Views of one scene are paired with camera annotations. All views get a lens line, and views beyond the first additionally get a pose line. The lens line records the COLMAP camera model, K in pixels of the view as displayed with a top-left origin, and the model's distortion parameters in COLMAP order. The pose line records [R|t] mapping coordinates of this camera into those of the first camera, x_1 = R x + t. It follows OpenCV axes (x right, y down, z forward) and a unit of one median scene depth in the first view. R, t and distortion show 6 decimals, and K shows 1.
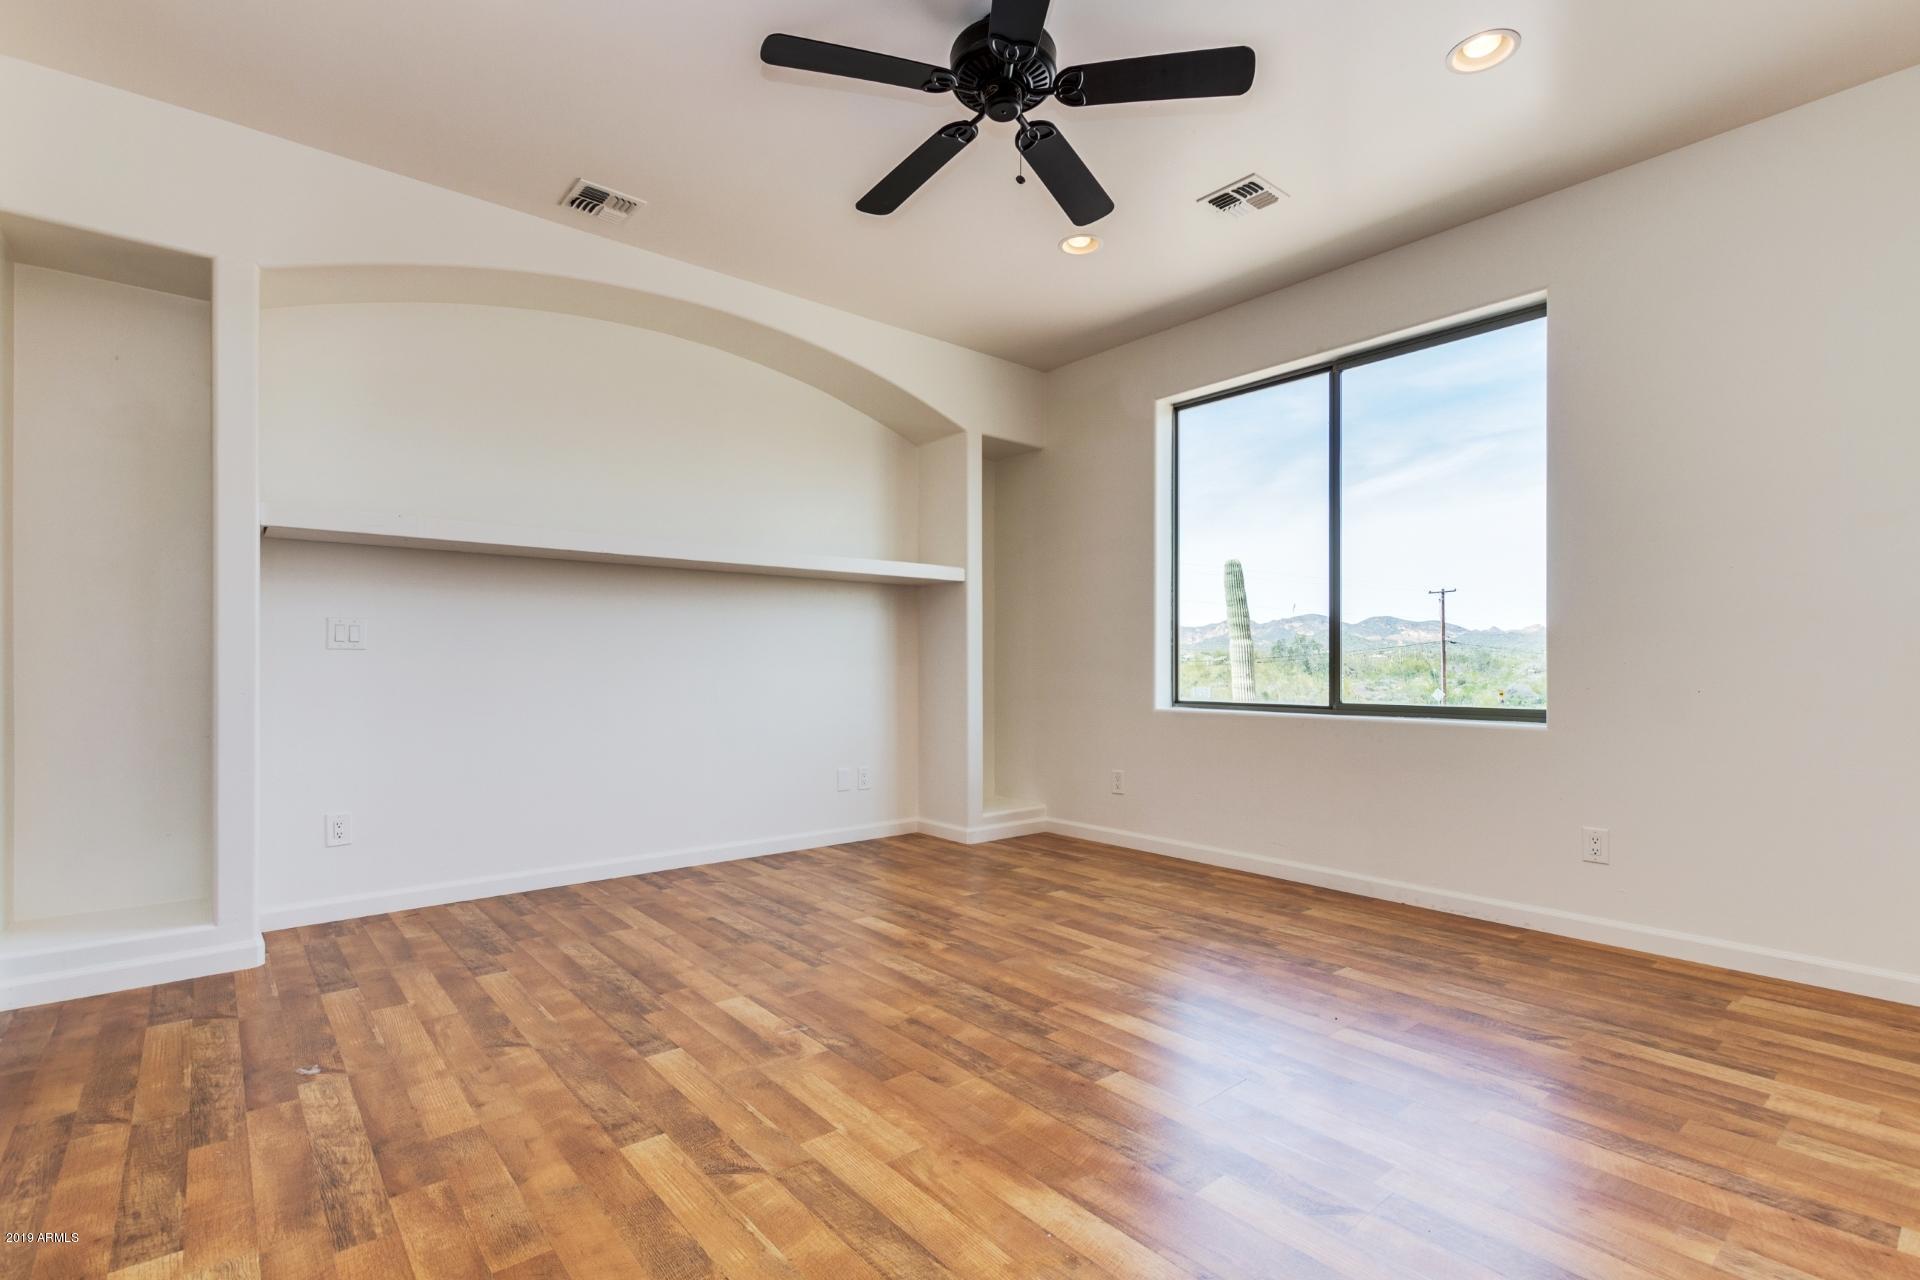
lens RADIAL K [[878.0, 0, 957.7], [0, 878.0, 645.3], [0, 0, 1]] dist [0.002058, -0.001124]
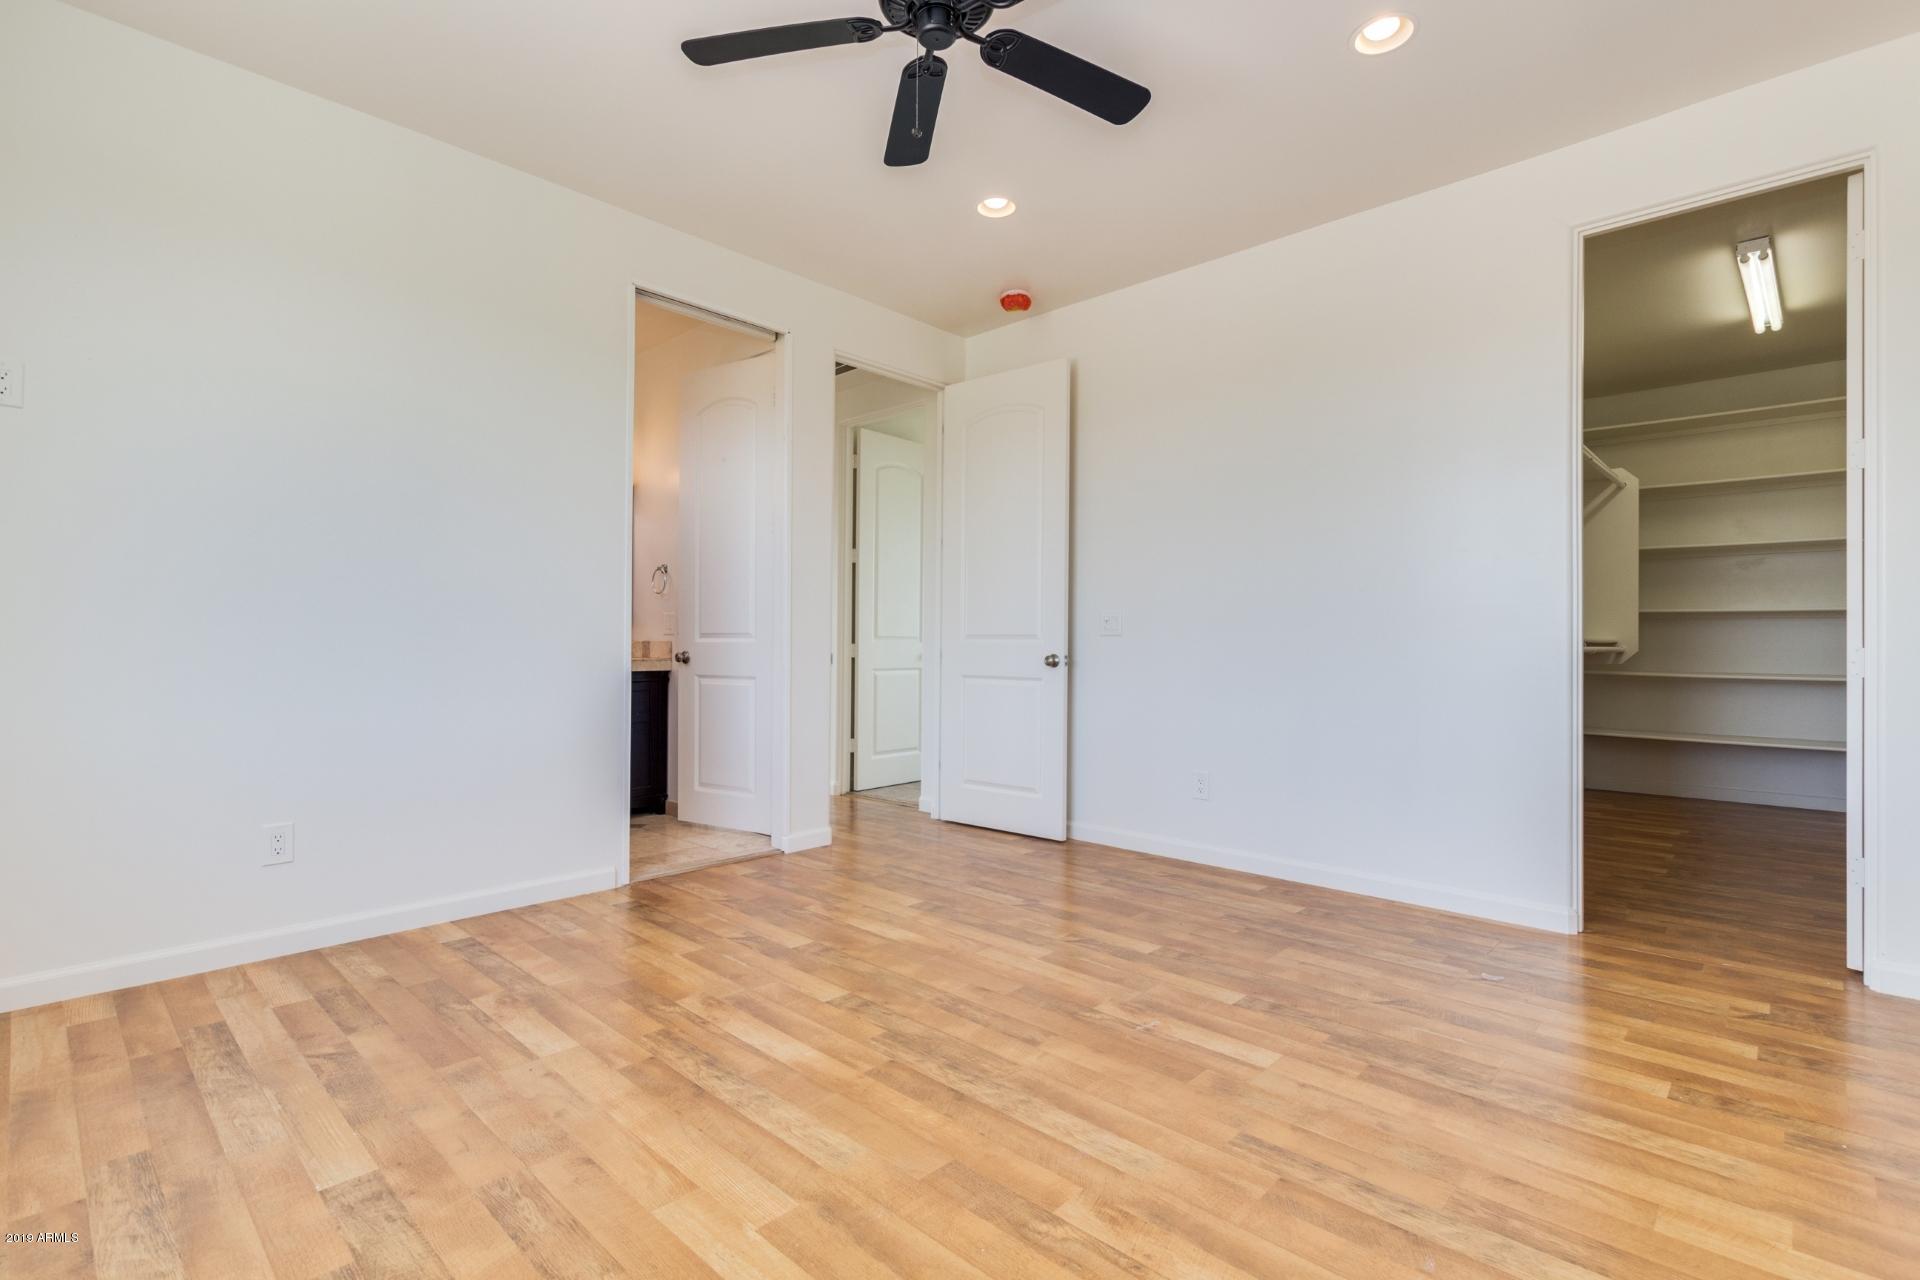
lens RADIAL K [[878.0, 0, 963.5], [0, 878.0, 647.6], [0, 0, 1]] dist [0.002058, -0.001124]
pose [[-0.992064, -0.003494, -0.125682, 0.133168], [-0.001332, 0.999850, -0.017285, 0.041423], [0.125724, -0.016980, -0.991920, 1.899766]]
